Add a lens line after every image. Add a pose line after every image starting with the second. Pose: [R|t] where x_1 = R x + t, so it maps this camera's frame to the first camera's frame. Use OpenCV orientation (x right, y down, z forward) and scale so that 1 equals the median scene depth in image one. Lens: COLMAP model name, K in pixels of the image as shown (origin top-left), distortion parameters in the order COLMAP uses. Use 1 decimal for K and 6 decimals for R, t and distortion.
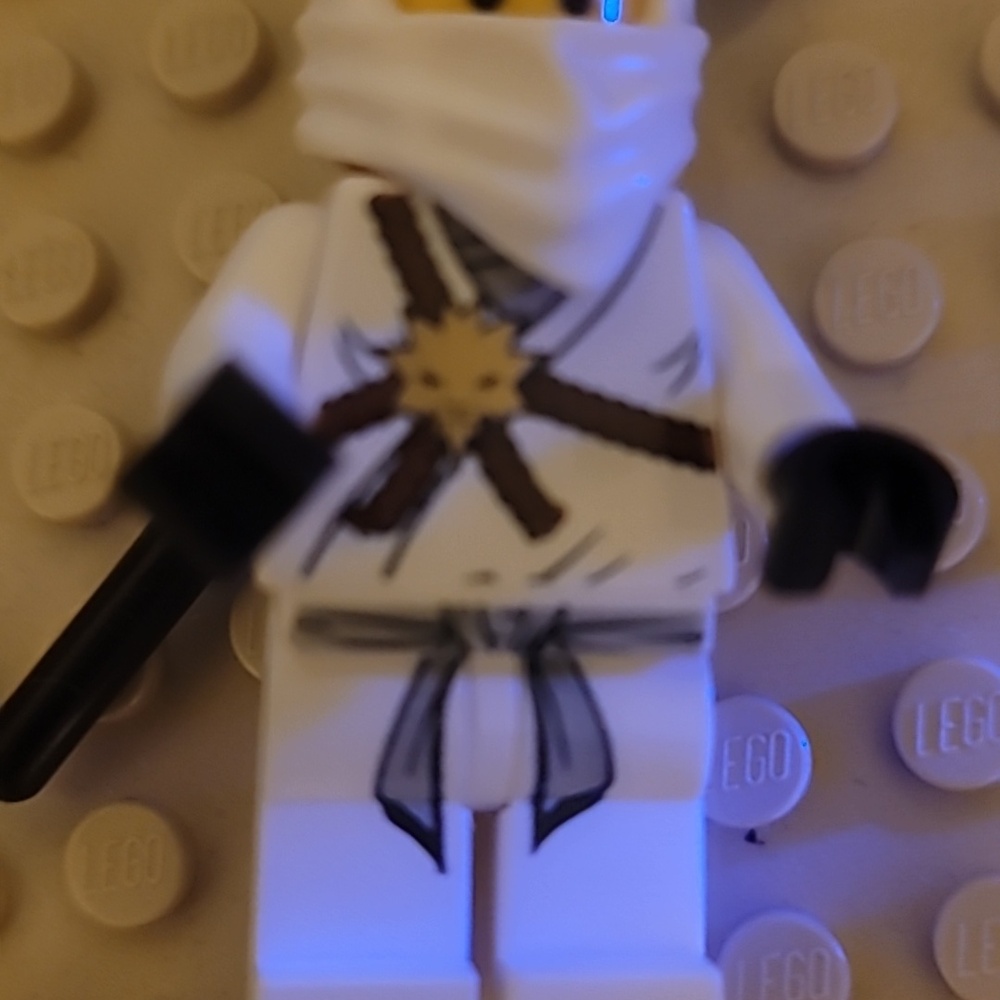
lens RADIAL K [[1234.7, 0, 494.7], [0, 1234.7, 505.7], [0, 0, 1]] dist [0.022743, 0.000000]
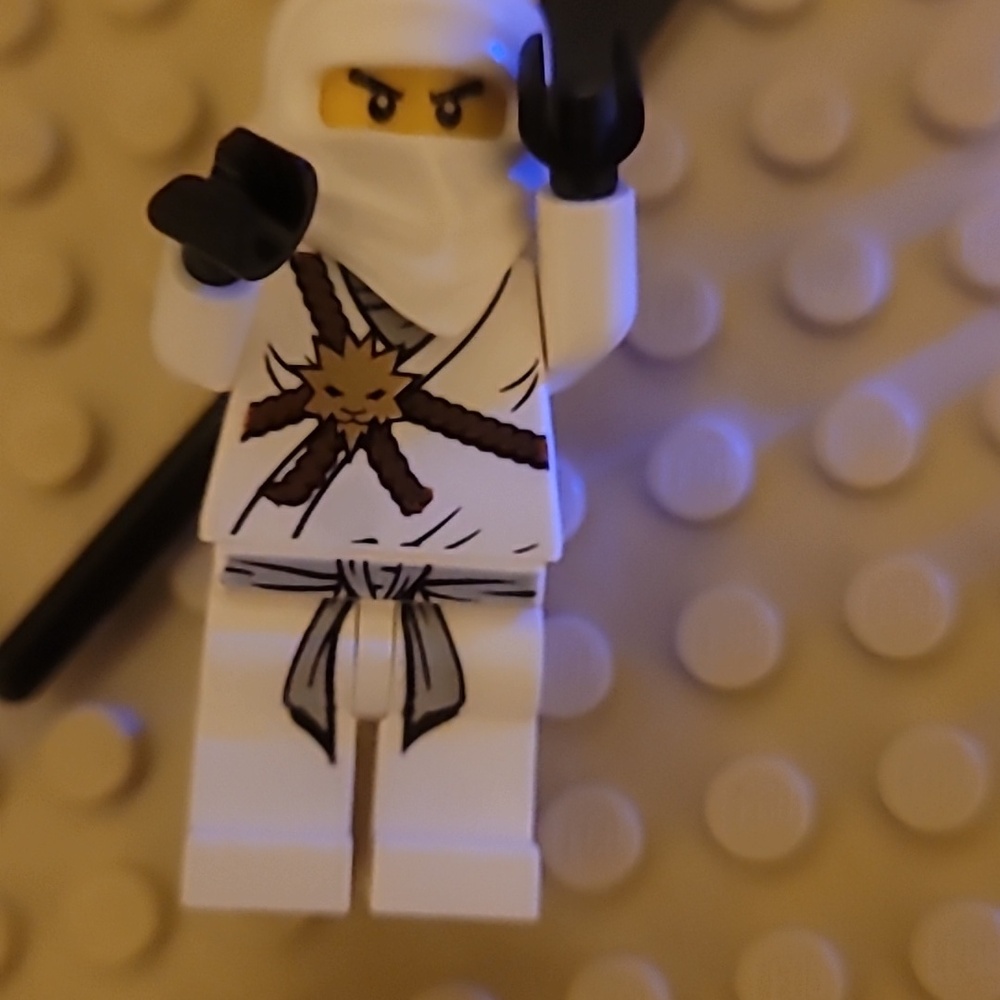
lens RADIAL K [[1234.7, 0, 509.6], [0, 1234.7, 506.2], [0, 0, 1]] dist [0.022743, 0.000000]
pose [[0.993914, 0.017705, 0.108730, -0.003913], [-0.015073, 0.999574, -0.024974, 0.051436], [-0.109126, 0.023183, 0.993758, -0.340865]]
